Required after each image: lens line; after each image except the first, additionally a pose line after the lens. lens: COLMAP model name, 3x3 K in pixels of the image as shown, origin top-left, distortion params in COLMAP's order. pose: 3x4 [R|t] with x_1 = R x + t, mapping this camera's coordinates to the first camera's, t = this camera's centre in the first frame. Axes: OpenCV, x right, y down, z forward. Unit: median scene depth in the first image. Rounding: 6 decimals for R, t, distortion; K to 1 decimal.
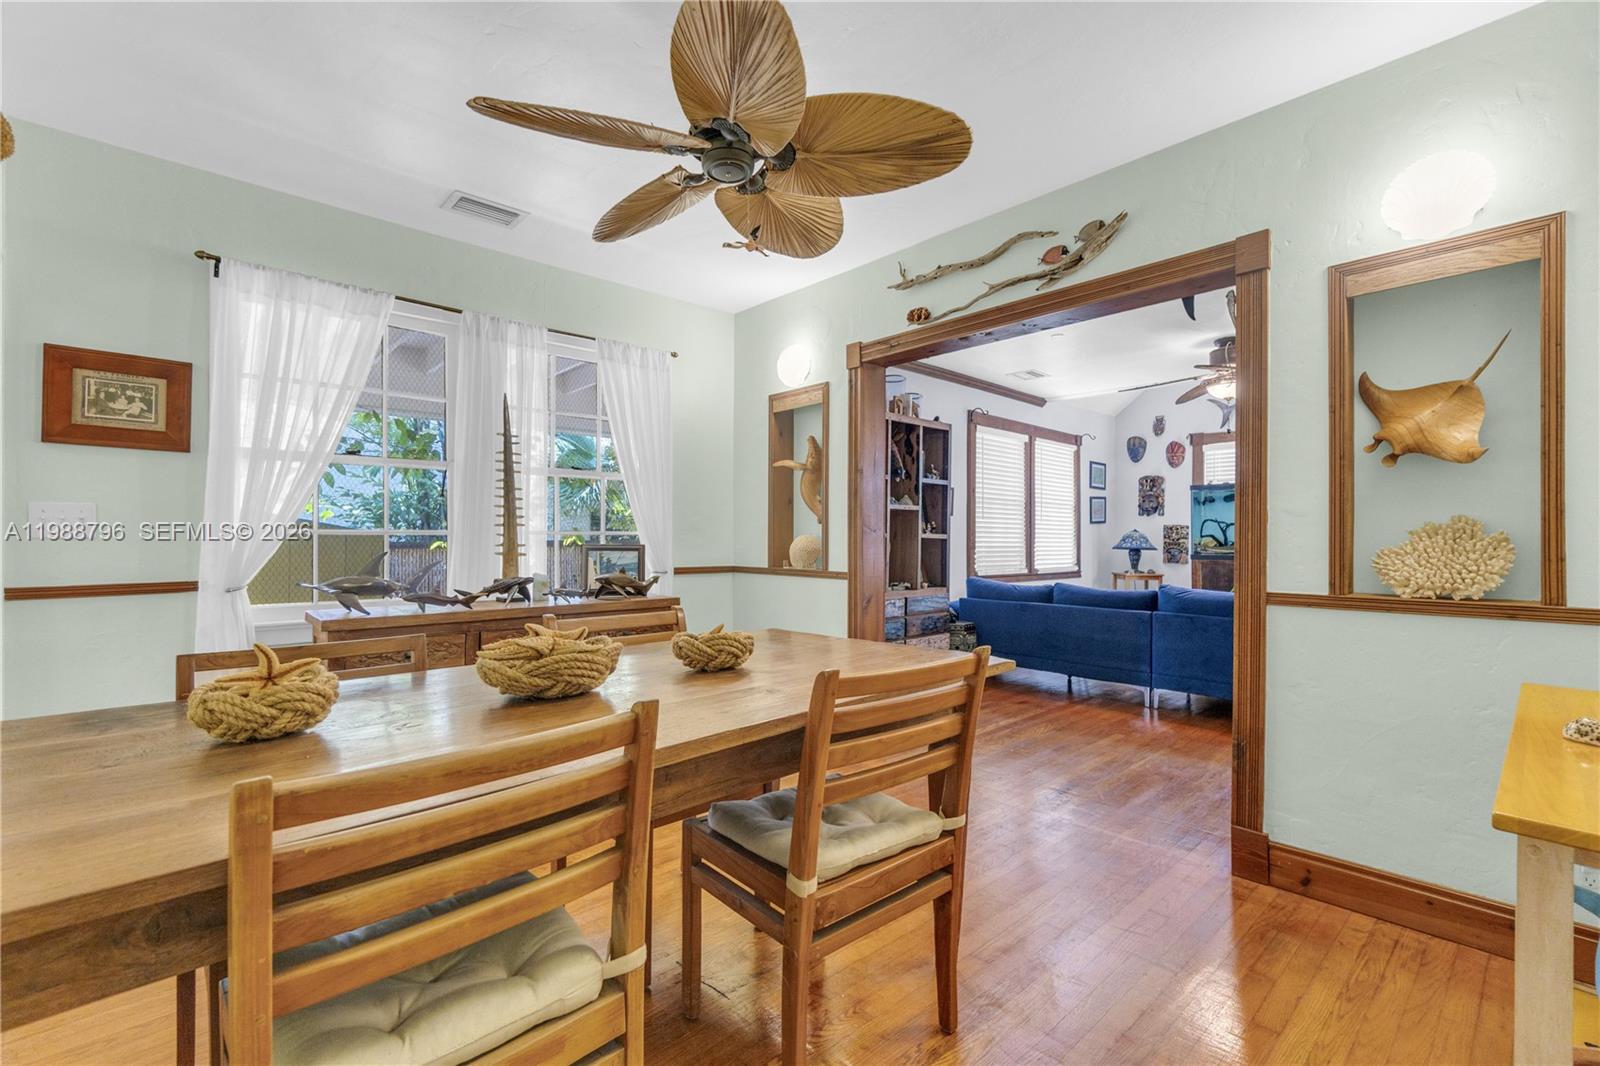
lens RADIAL K [[706.1, 0, 805.8], [0, 706.1, 551.2], [0, 0, 1]] dist [0.033241, -0.000044]
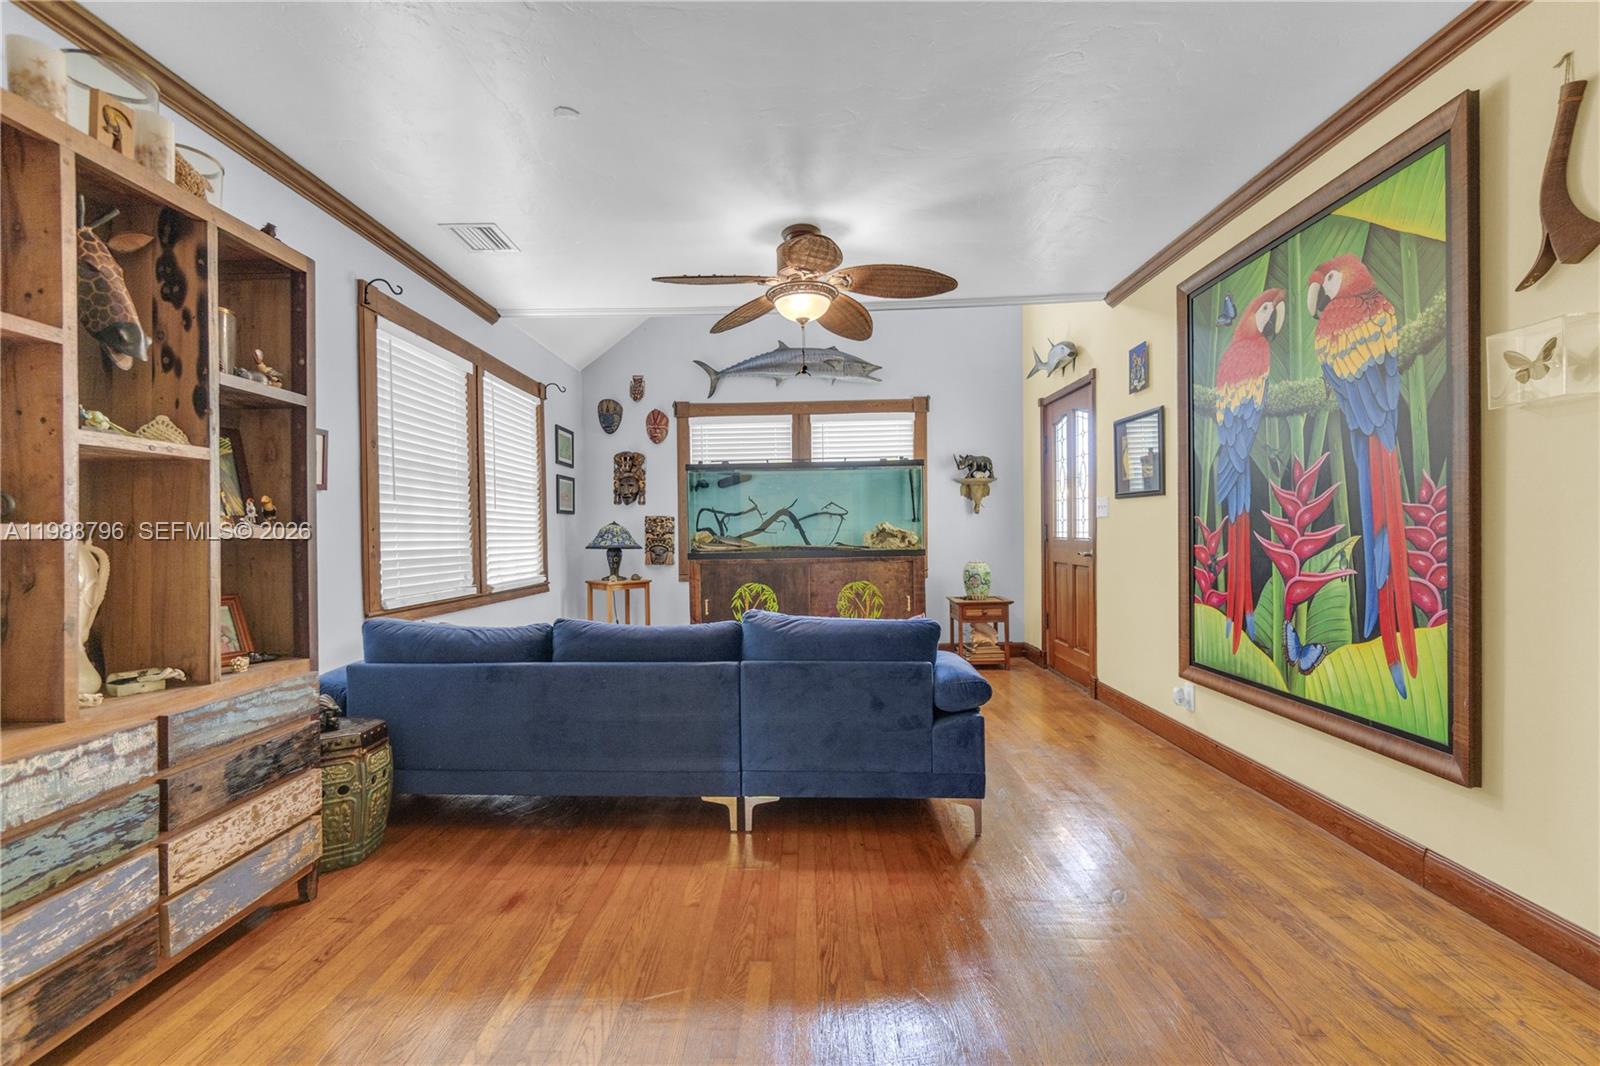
lens RADIAL K [[695.2, 0, 790.9], [0, 695.2, 532.0], [0, 0, 1]] dist [-0.002210, -0.000038]
pose [[0.706066, -0.011037, 0.708060, 0.114984], [0.027176, 0.999564, -0.011519, -0.009534], [-0.707624, 0.027375, 0.706059, 0.530175]]
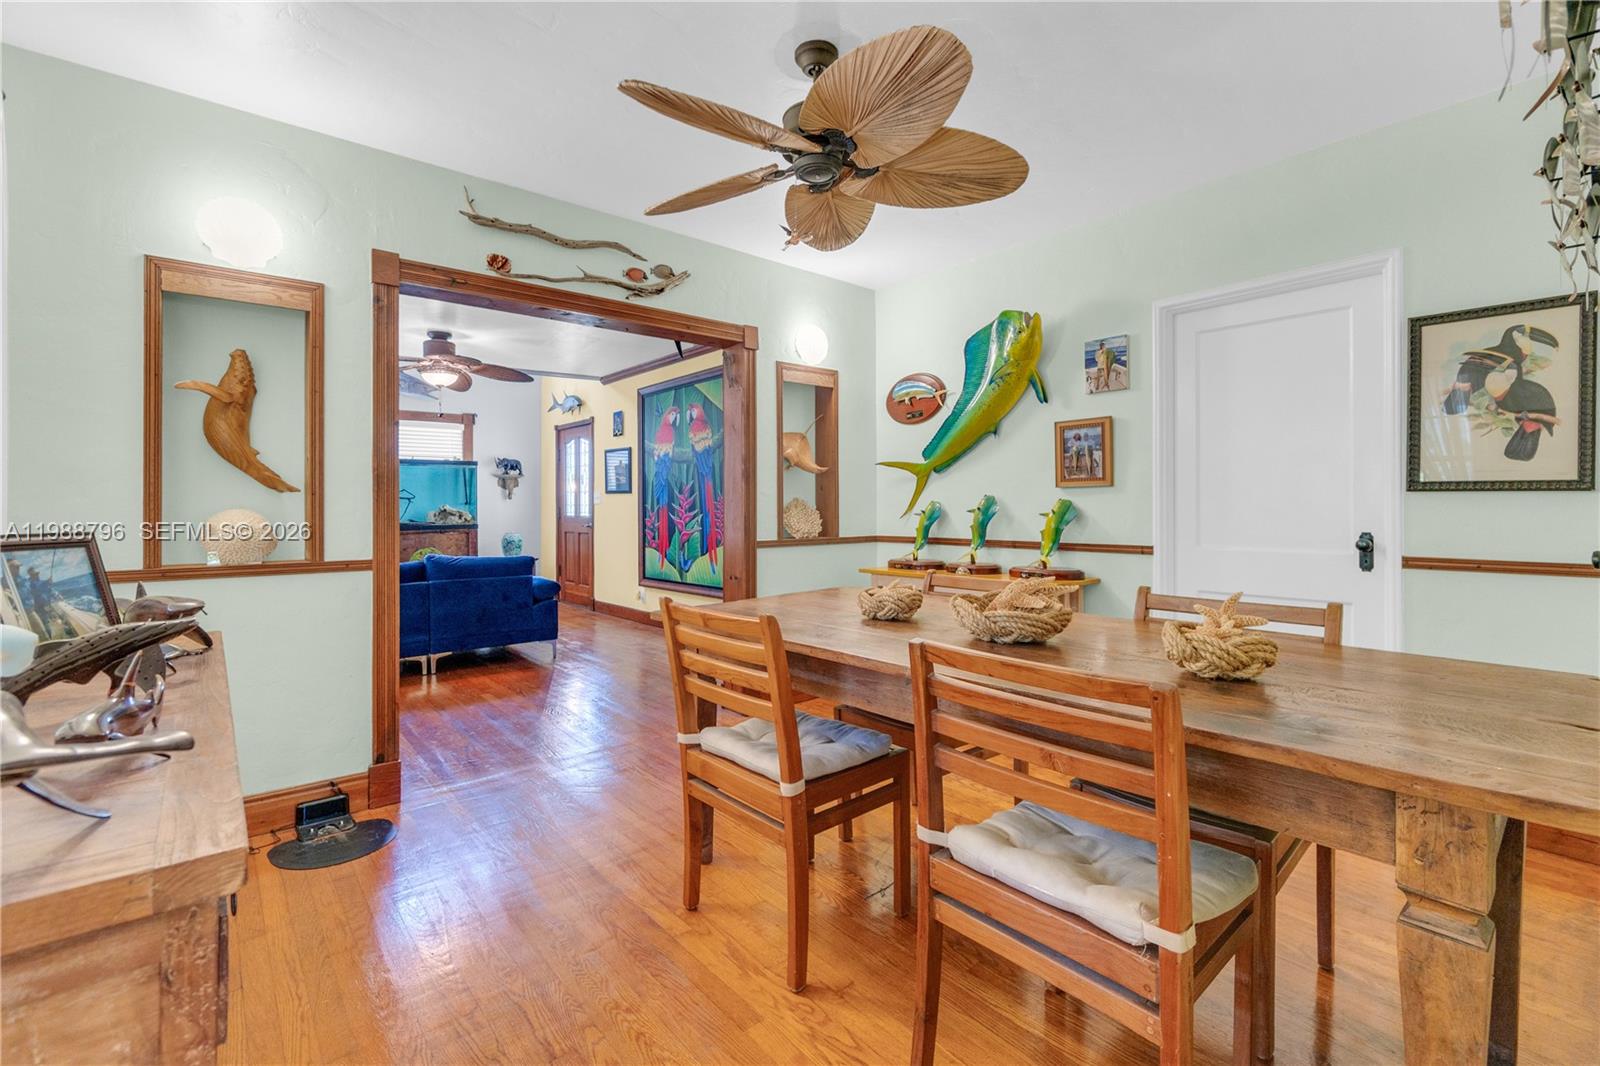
lens RADIAL K [[695.2, 0, 790.9], [0, 695.2, 532.0], [0, 0, 1]] dist [-0.002210, -0.000038]
pose [[0.049001, -0.036891, 0.998117, -0.455550], [0.024223, 0.999068, 0.035737, -0.010296], [-0.998505, 0.022426, 0.049849, 0.382877]]
